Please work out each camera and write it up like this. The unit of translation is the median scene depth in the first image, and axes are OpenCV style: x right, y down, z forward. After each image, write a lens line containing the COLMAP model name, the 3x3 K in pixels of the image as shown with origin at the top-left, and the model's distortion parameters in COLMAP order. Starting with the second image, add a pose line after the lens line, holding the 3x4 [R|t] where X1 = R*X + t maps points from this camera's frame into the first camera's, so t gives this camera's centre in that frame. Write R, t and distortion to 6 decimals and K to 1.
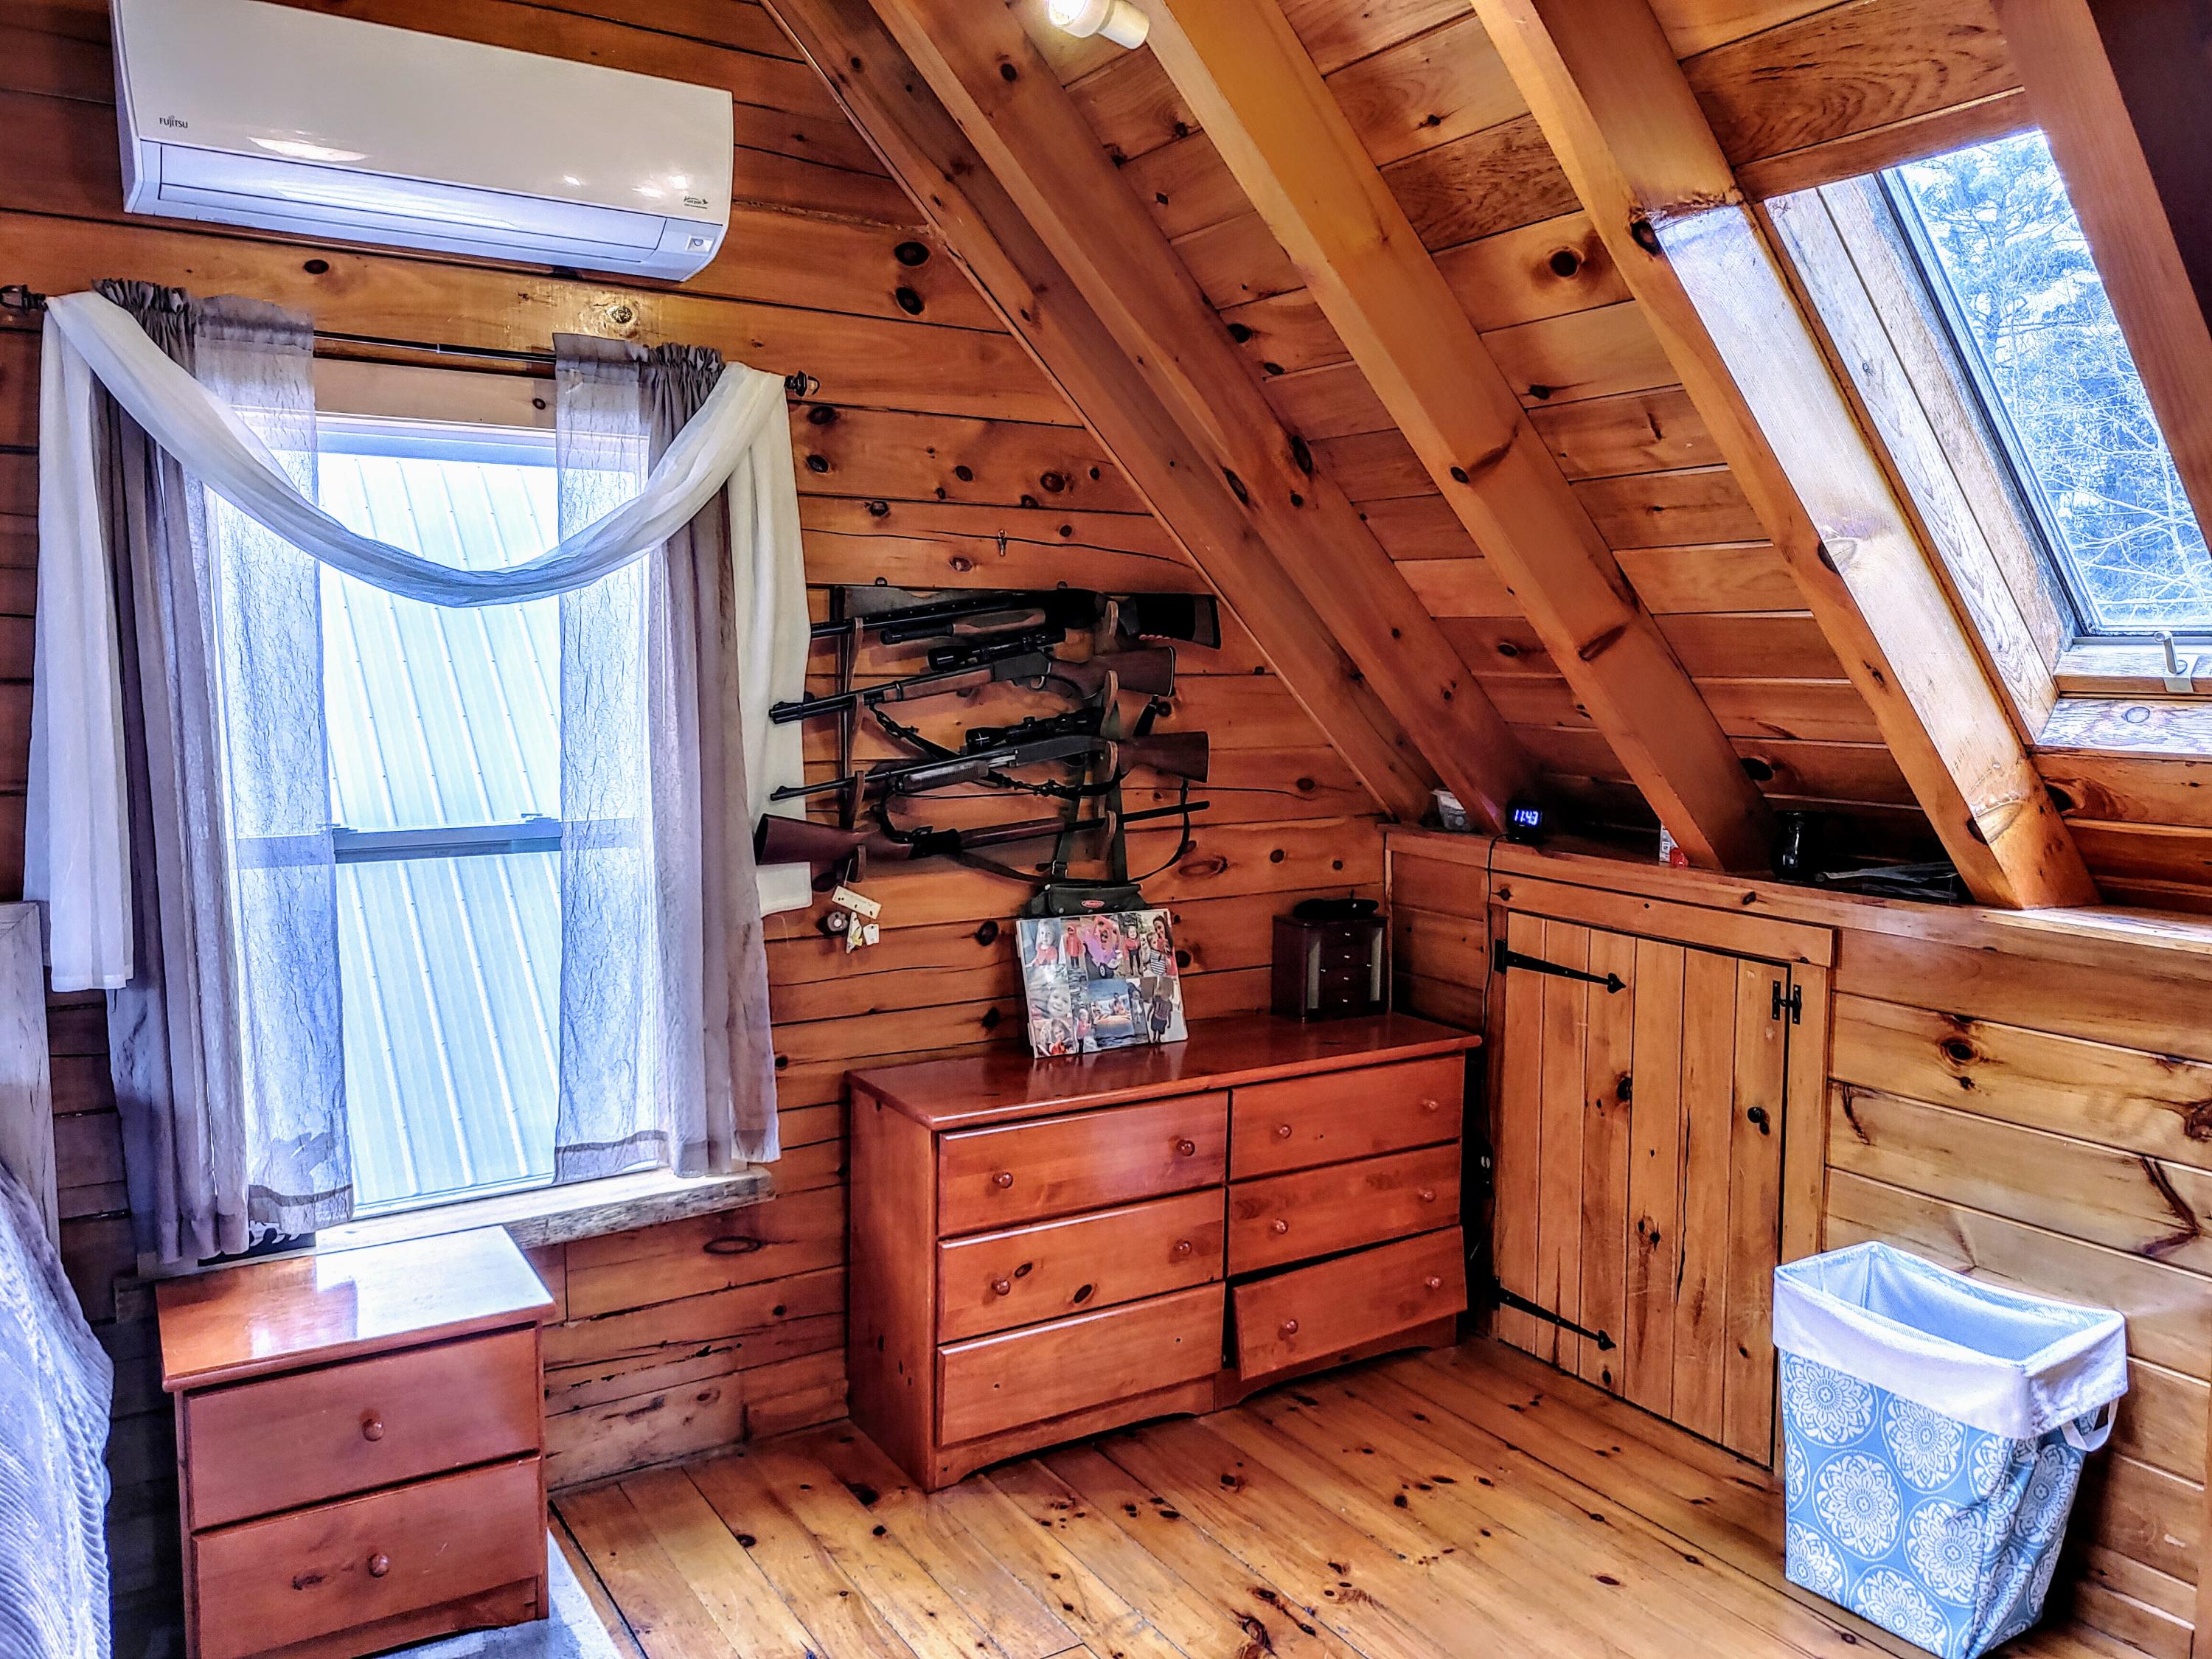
lens RADIAL K [[1692.2, 0, 1116.5], [0, 1692.2, 826.2], [0, 0, 1]] dist [0.053929, -0.049926]
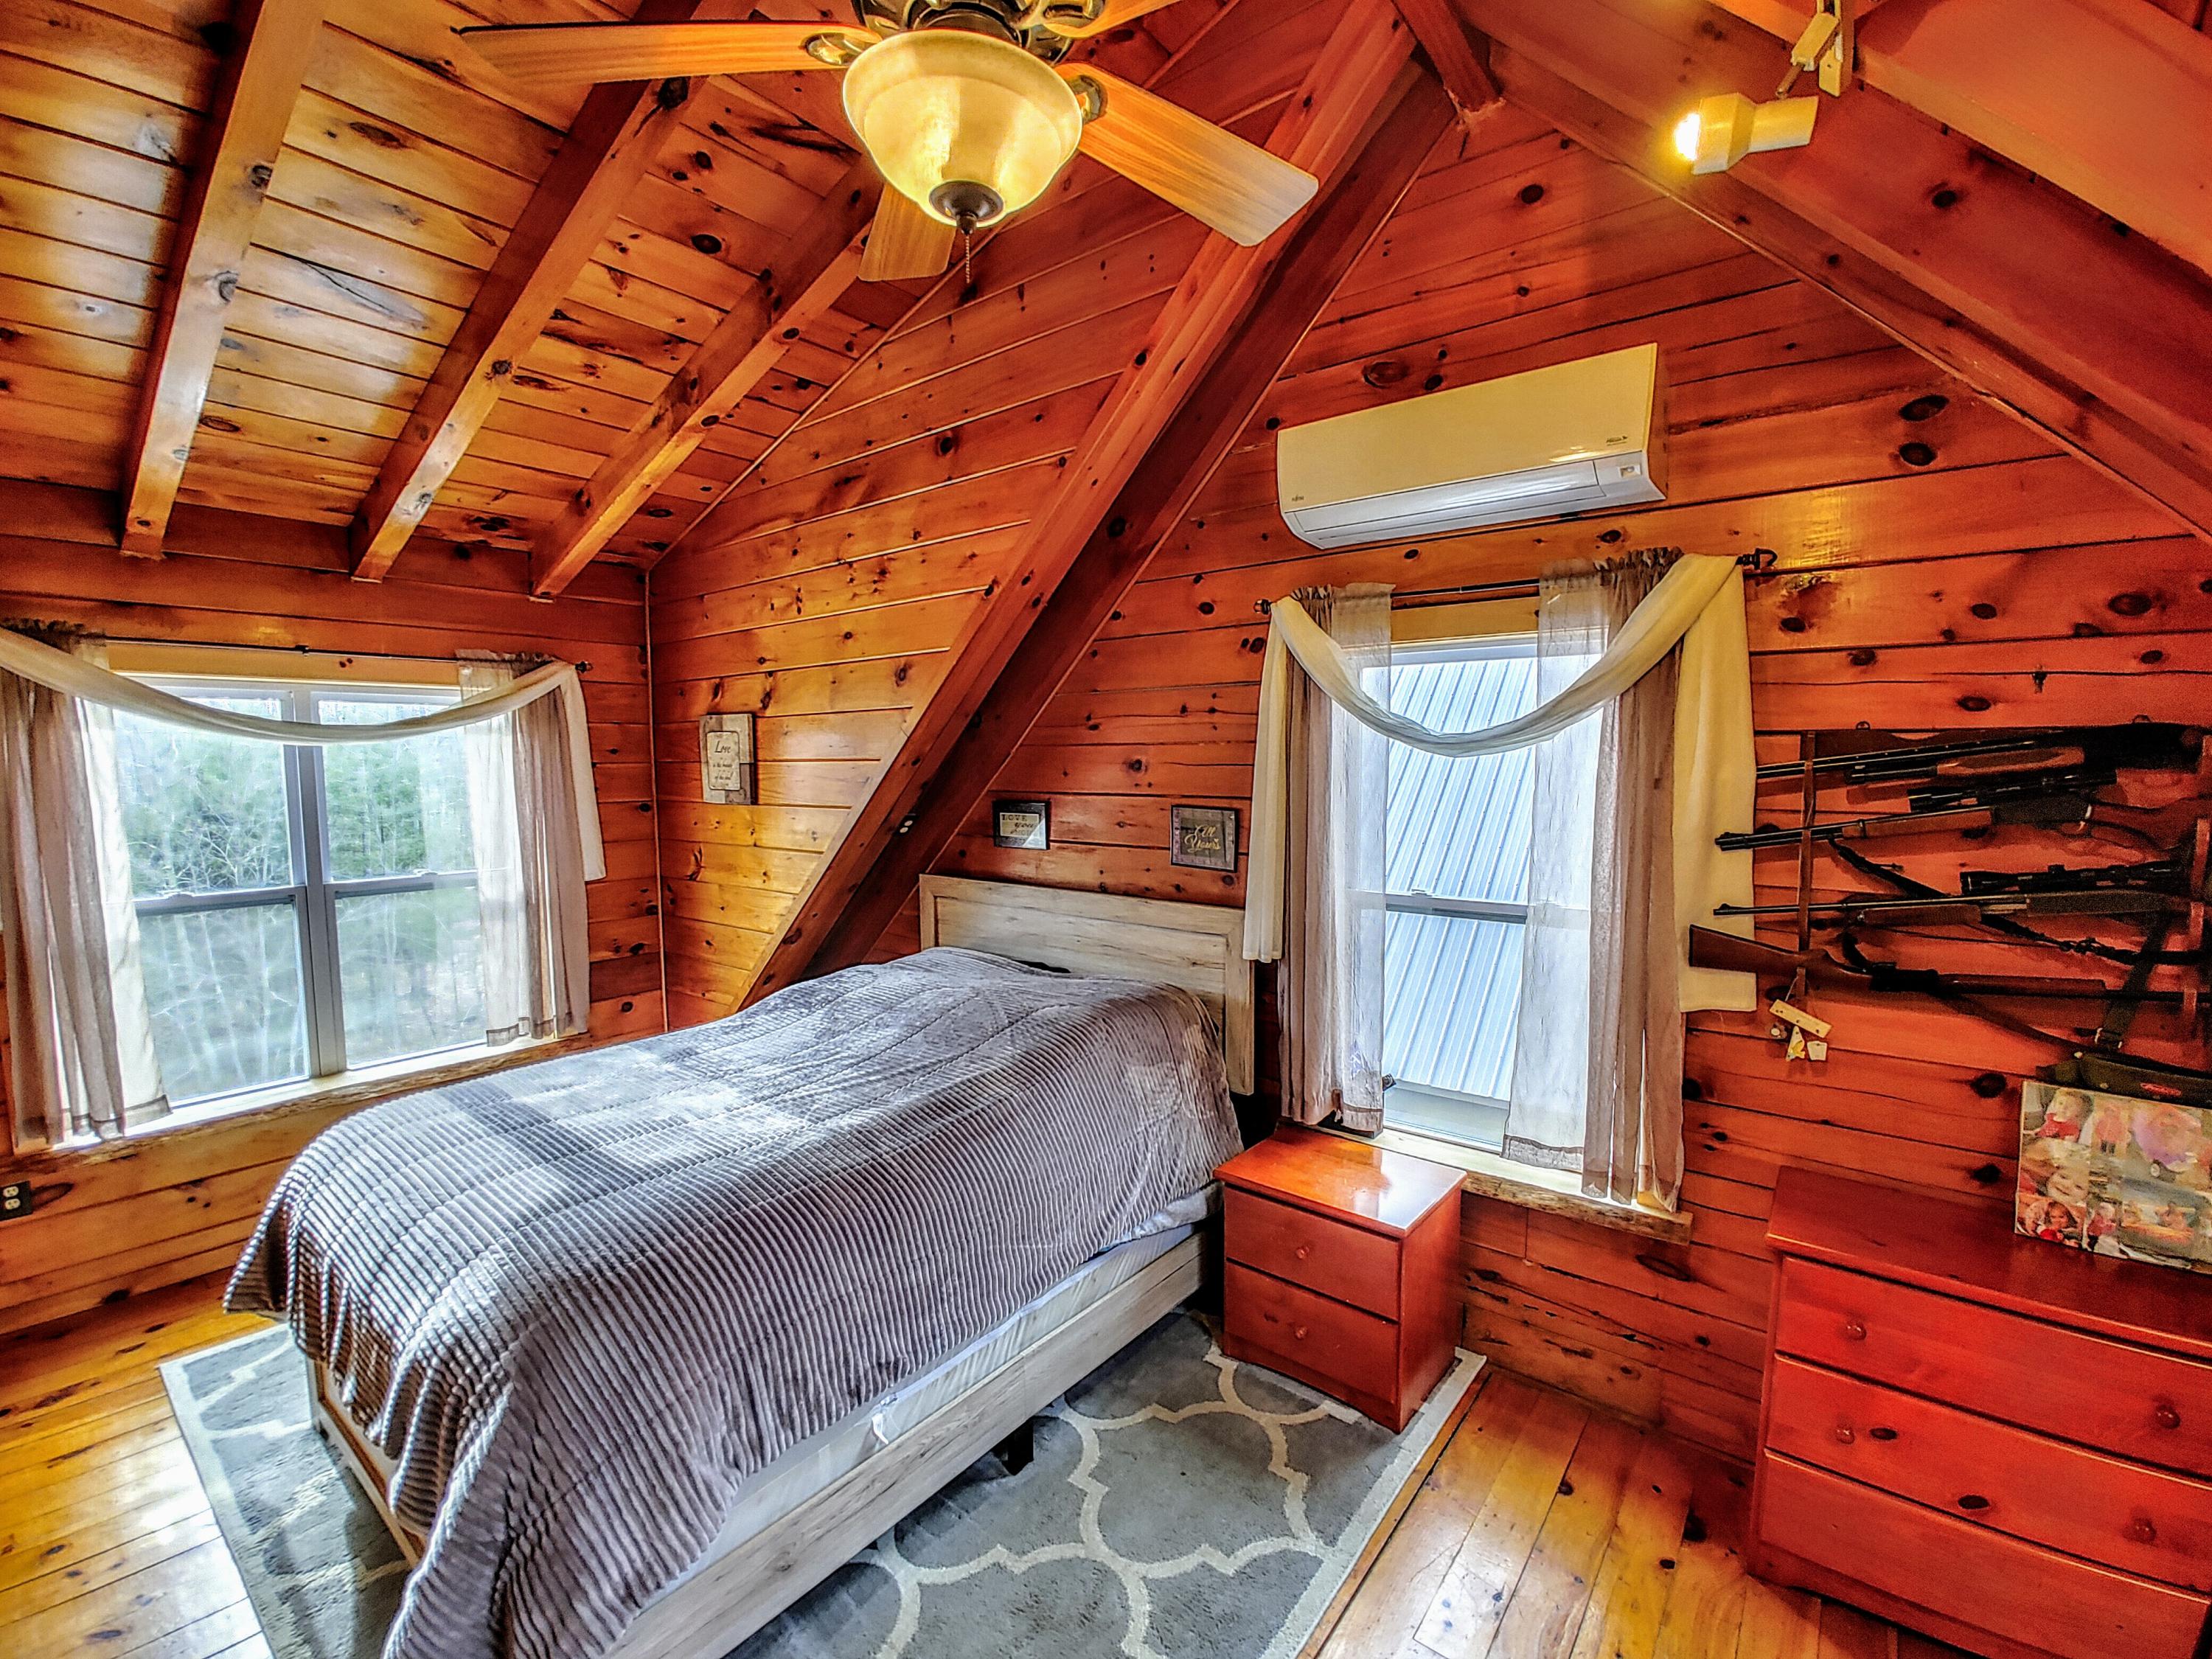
lens RADIAL K [[962.4, 0, 1104.6], [0, 962.4, 832.2], [0, 0, 1]] dist [-0.033826, 0.005567]
pose [[0.321205, 0.064052, -0.944841, 0.285492], [-0.097398, 0.994654, 0.034318, -0.054374], [0.941988, 0.081003, 0.325727, 0.385435]]
